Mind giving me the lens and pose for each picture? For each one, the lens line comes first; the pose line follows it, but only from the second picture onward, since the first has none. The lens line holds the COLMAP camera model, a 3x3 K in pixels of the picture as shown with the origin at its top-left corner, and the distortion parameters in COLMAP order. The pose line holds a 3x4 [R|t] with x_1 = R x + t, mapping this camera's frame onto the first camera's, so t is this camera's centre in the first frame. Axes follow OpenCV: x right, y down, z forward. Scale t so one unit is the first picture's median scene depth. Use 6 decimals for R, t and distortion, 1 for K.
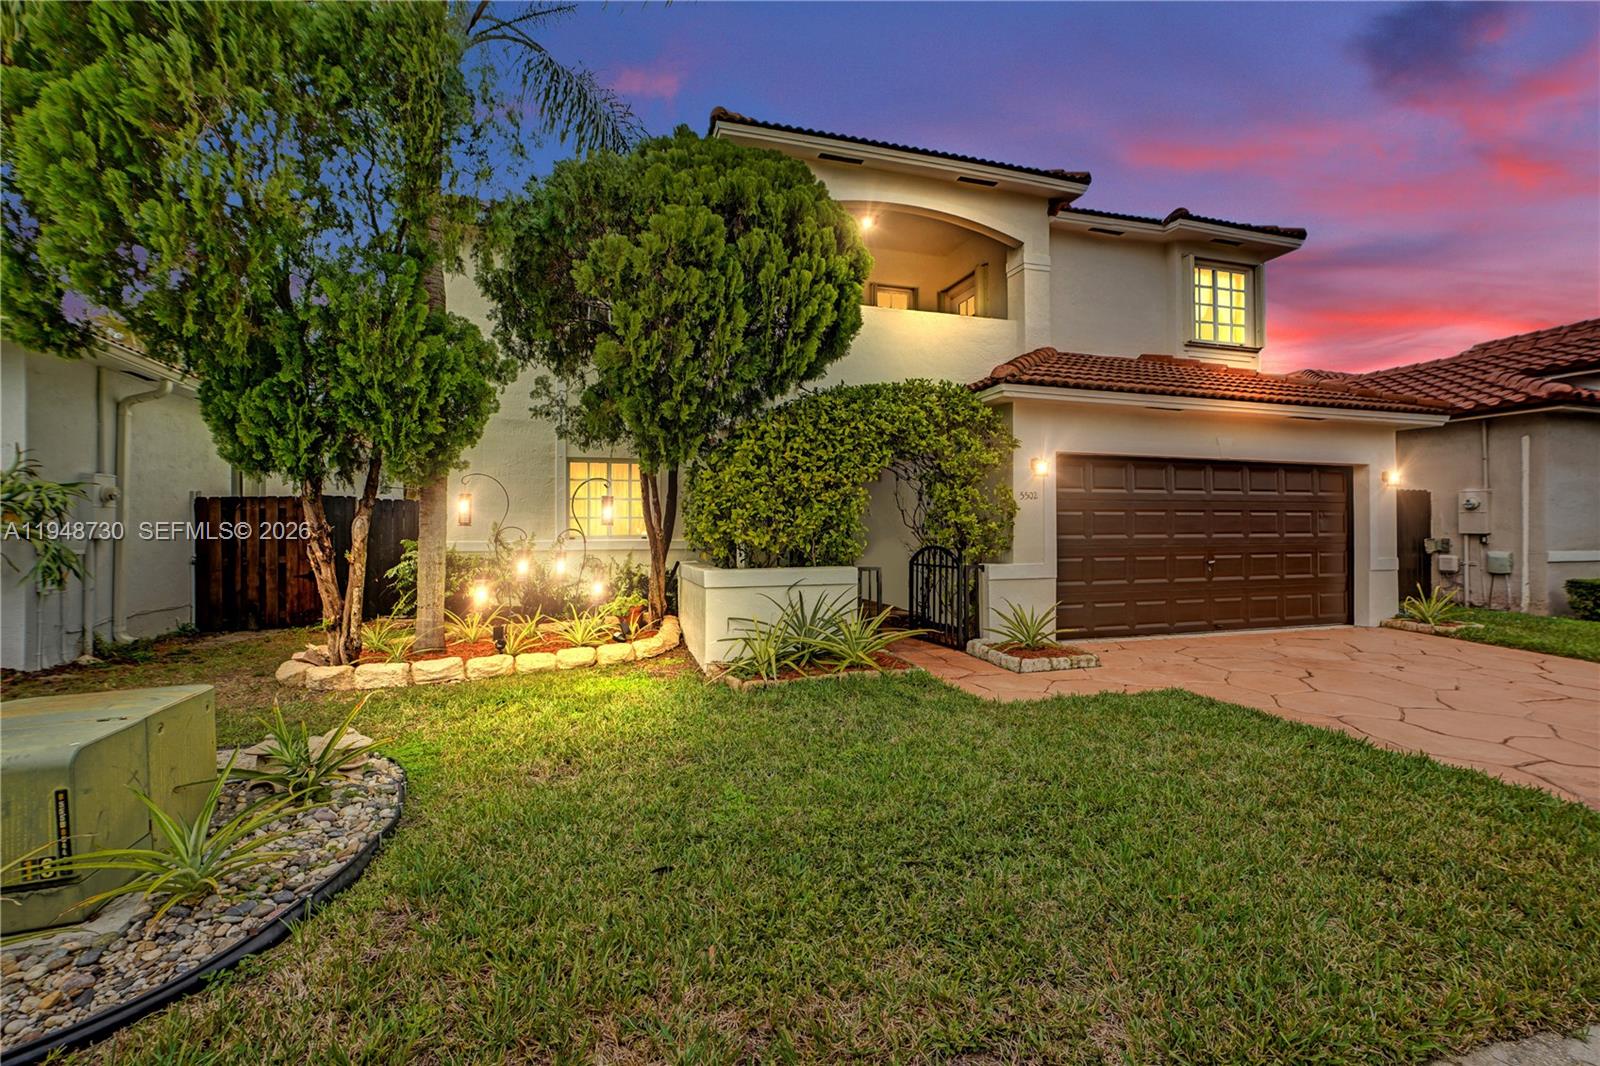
lens RADIAL K [[713.5, 0, 787.4], [0, 713.5, 530.3], [0, 0, 1]] dist [-0.008662, 0.004061]
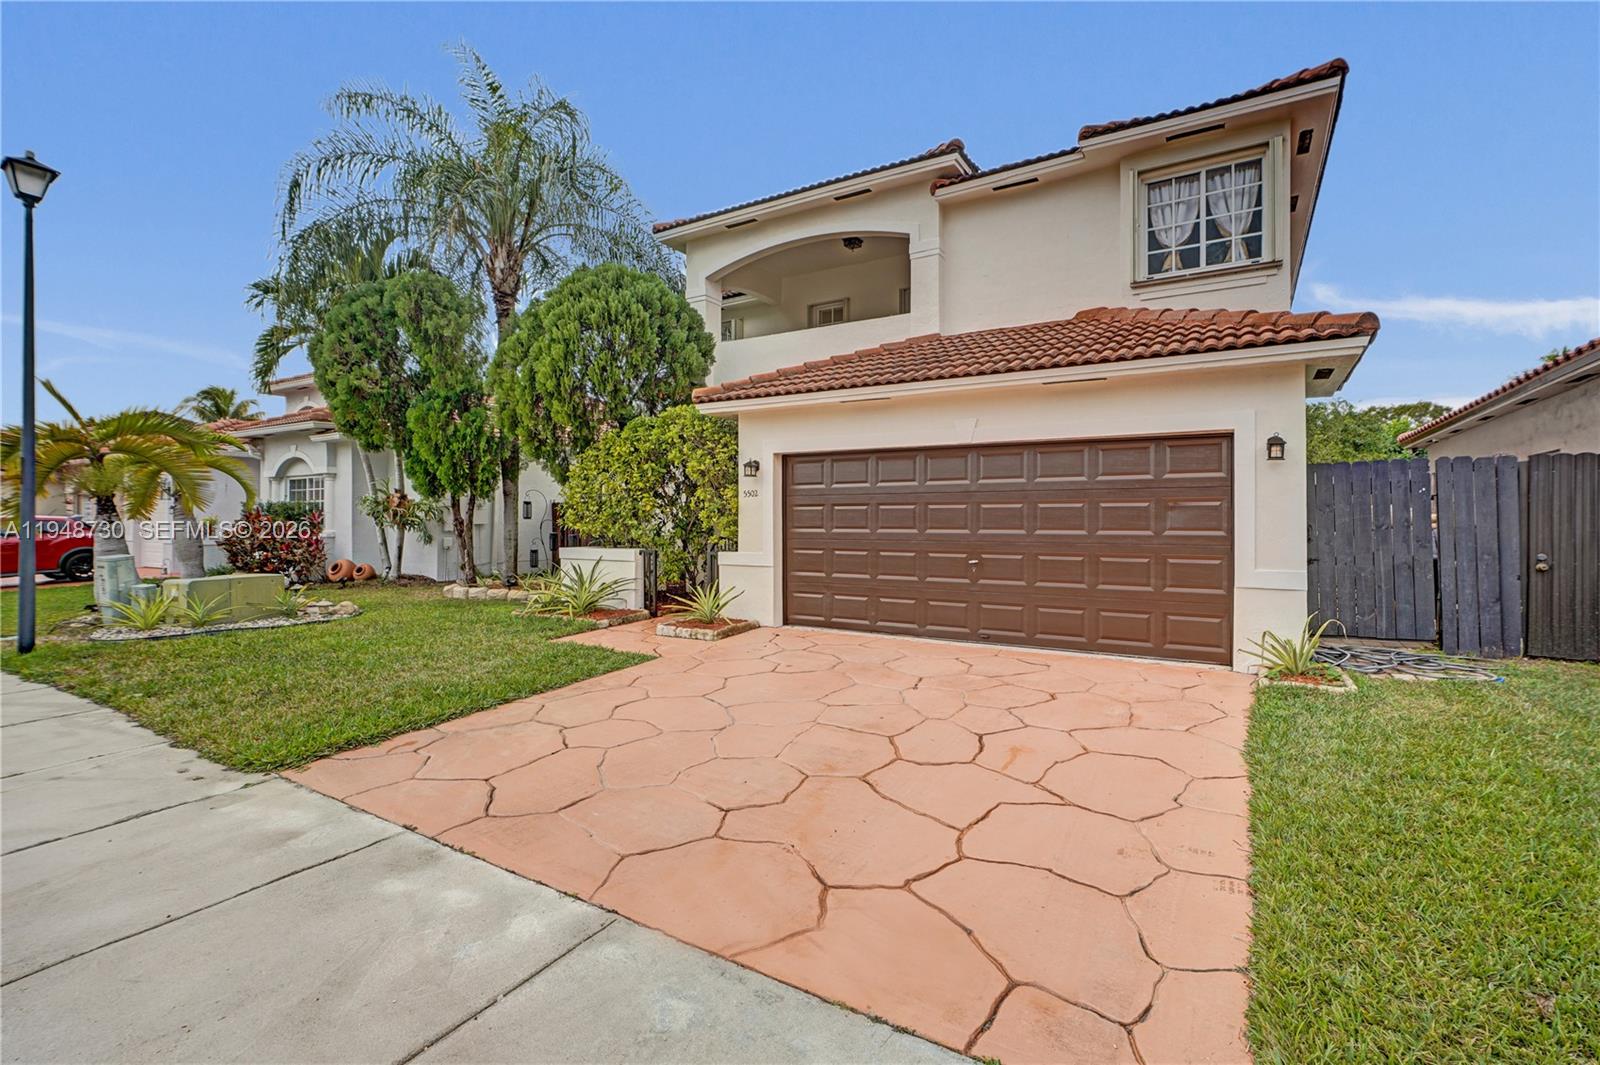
lens RADIAL K [[713.5, 0, 804.8], [0, 713.5, 519.2], [0, 0, 1]] dist [-0.008662, 0.004061]
pose [[0.663305, 0.003563, -0.748341, 1.156008], [-0.002805, 0.999993, 0.002275, -0.009371], [0.748344, 0.000590, 0.663310, 0.273429]]
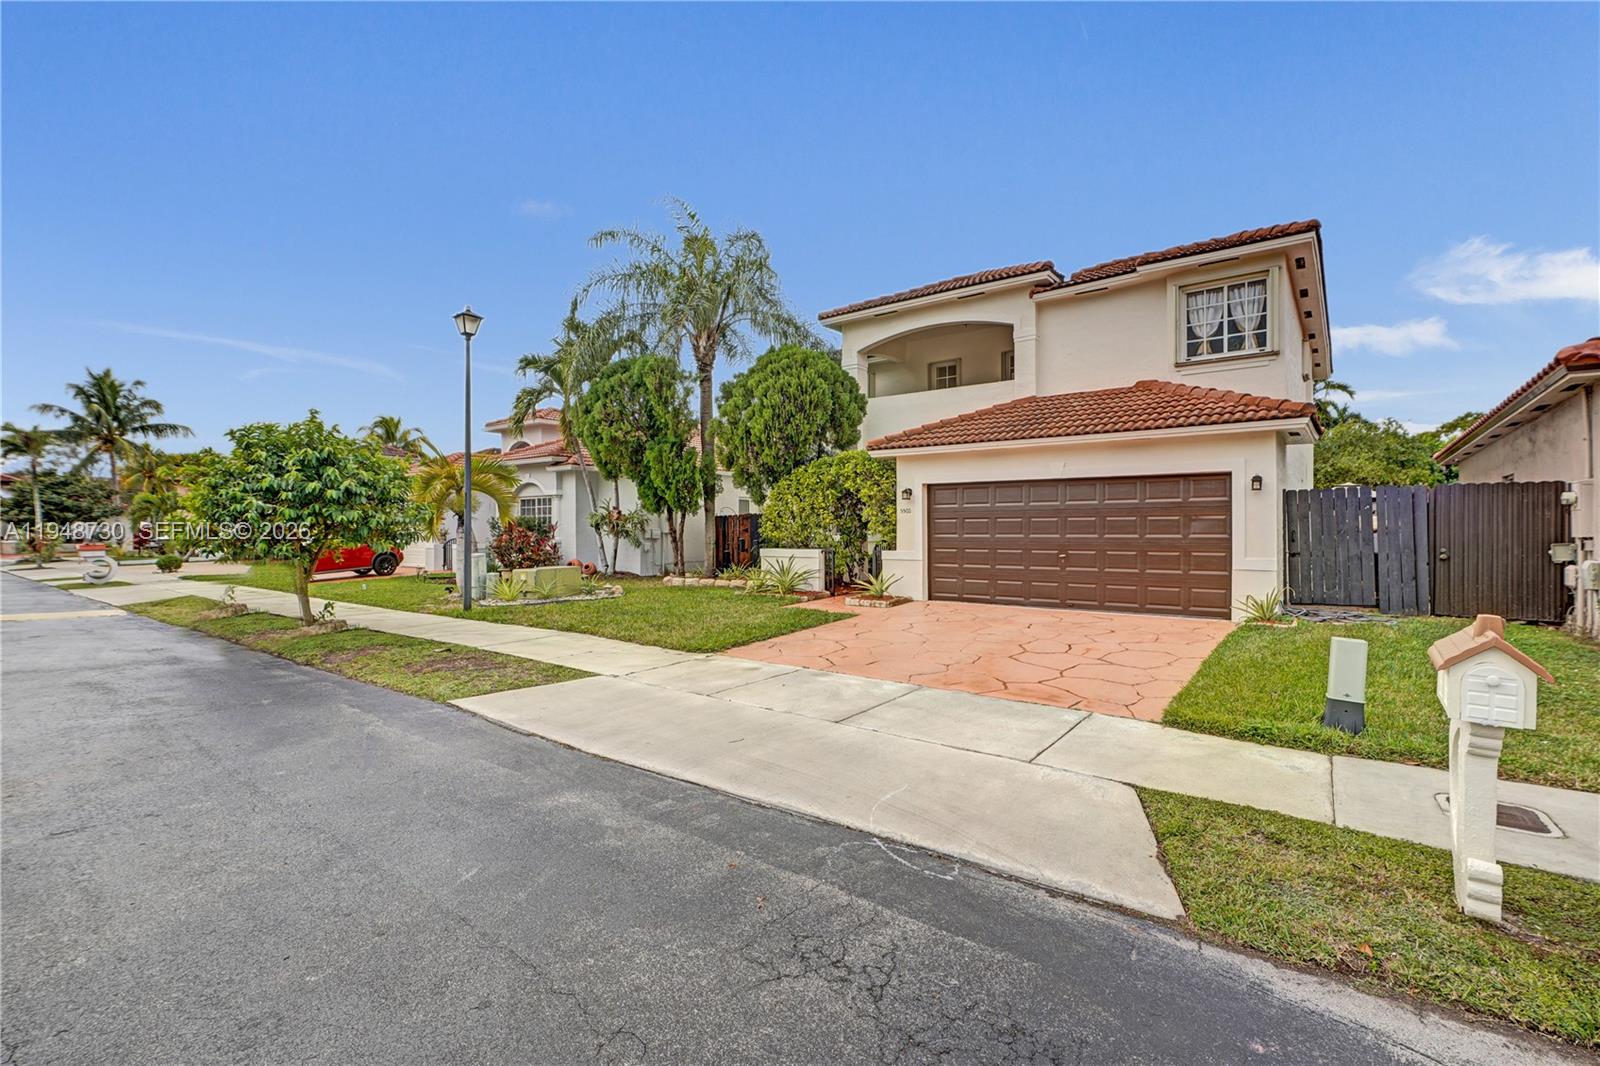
lens RADIAL K [[713.5, 0, 798.4], [0, 713.5, 532.6], [0, 0, 1]] dist [-0.008662, 0.004061]
pose [[0.575964, 0.006209, -0.817451, 1.452205], [0.001474, 0.999962, 0.008634, -0.010947], [0.817474, -0.006178, 0.575933, -0.175735]]
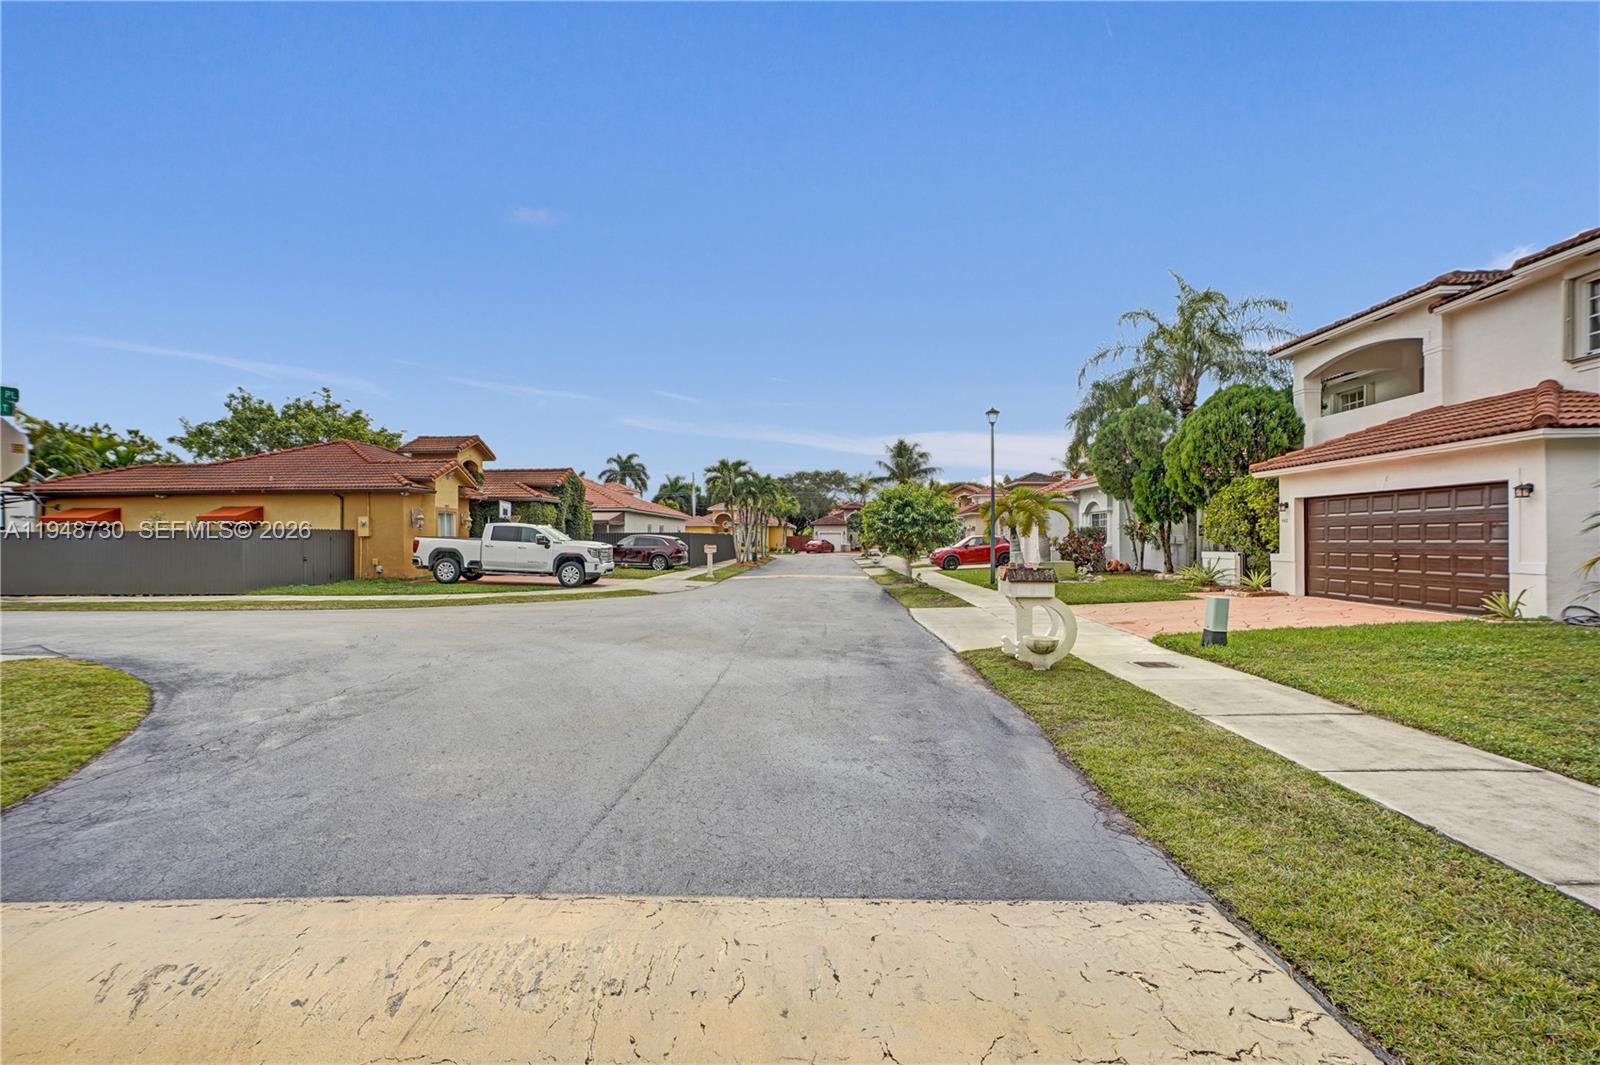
lens RADIAL K [[713.5, 0, 800.8], [0, 713.5, 538.1], [0, 0, 1]] dist [-0.008662, 0.004061]
pose [[-0.335728, 0.003495, -0.941952, 2.499803], [0.005385, 0.999984, 0.001791, -0.008518], [0.941944, -0.004471, -0.335742, 0.344294]]
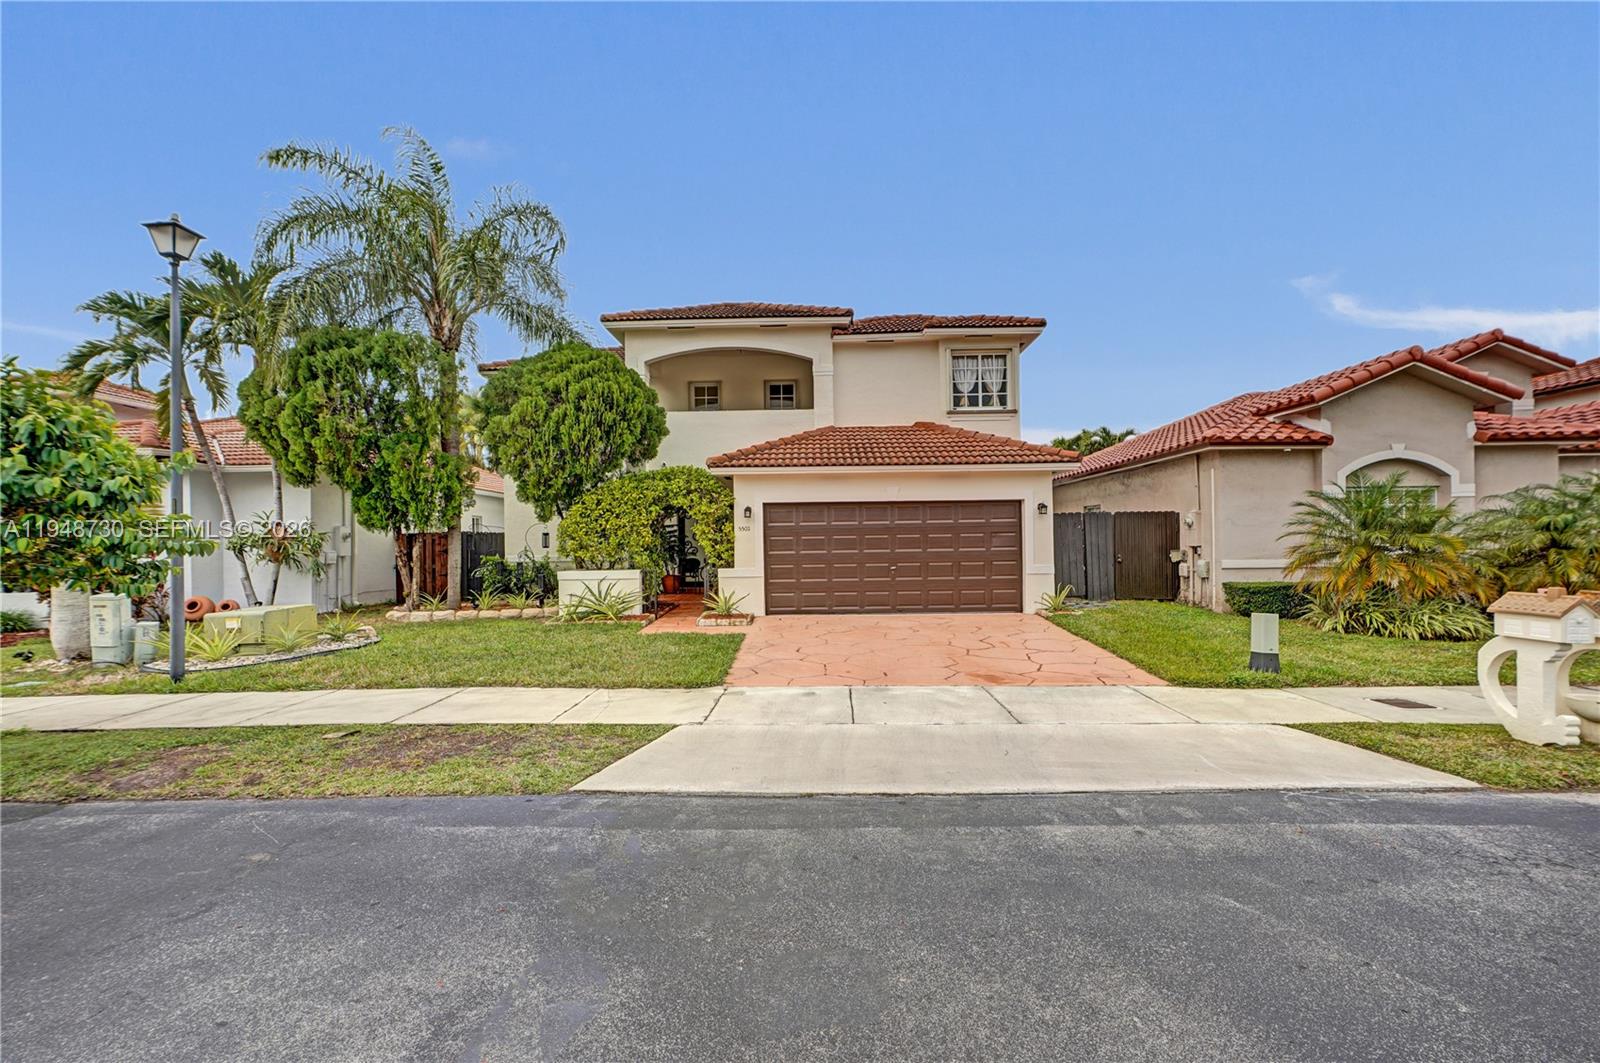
lens RADIAL K [[713.5, 0, 797.0], [0, 713.5, 534.6], [0, 0, 1]] dist [-0.008662, 0.004061]
pose [[0.946685, -0.013551, -0.321875, 0.928294], [0.011400, 0.999898, -0.008565, -0.017007], [0.321959, 0.004439, 0.946743, -0.539911]]
